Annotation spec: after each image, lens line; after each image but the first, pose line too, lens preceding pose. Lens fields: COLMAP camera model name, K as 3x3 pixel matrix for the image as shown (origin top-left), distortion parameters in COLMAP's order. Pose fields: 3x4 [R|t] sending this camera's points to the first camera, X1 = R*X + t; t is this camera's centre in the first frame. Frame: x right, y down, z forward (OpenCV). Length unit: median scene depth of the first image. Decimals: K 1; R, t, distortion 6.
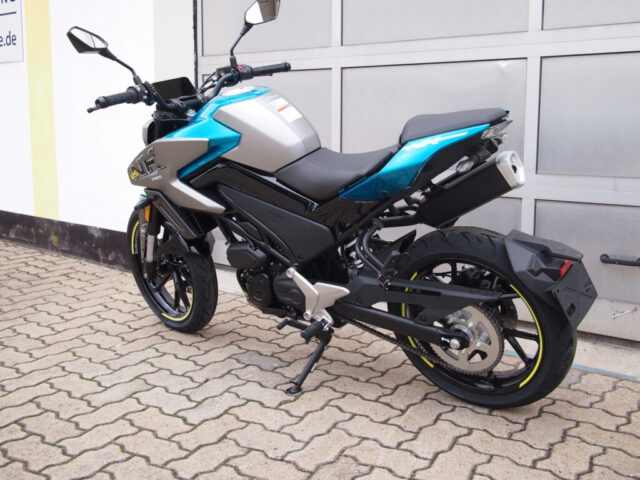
lens RADIAL K [[698.1, 0, 321.8], [0, 698.1, 236.6], [0, 0, 1]] dist [-0.000561, 0.000000]
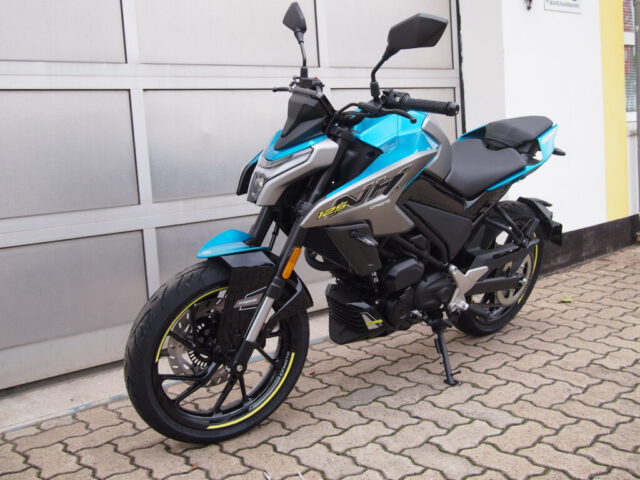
lens RADIAL K [[698.1, 0, 325.8], [0, 698.1, 241.6], [0, 0, 1]] dist [-0.000561, 0.000000]
pose [[0.205140, -0.154201, 0.966509, -1.018054], [0.231837, 0.967062, 0.105082, -0.136468], [-0.950878, 0.202516, 0.234132, 0.840009]]
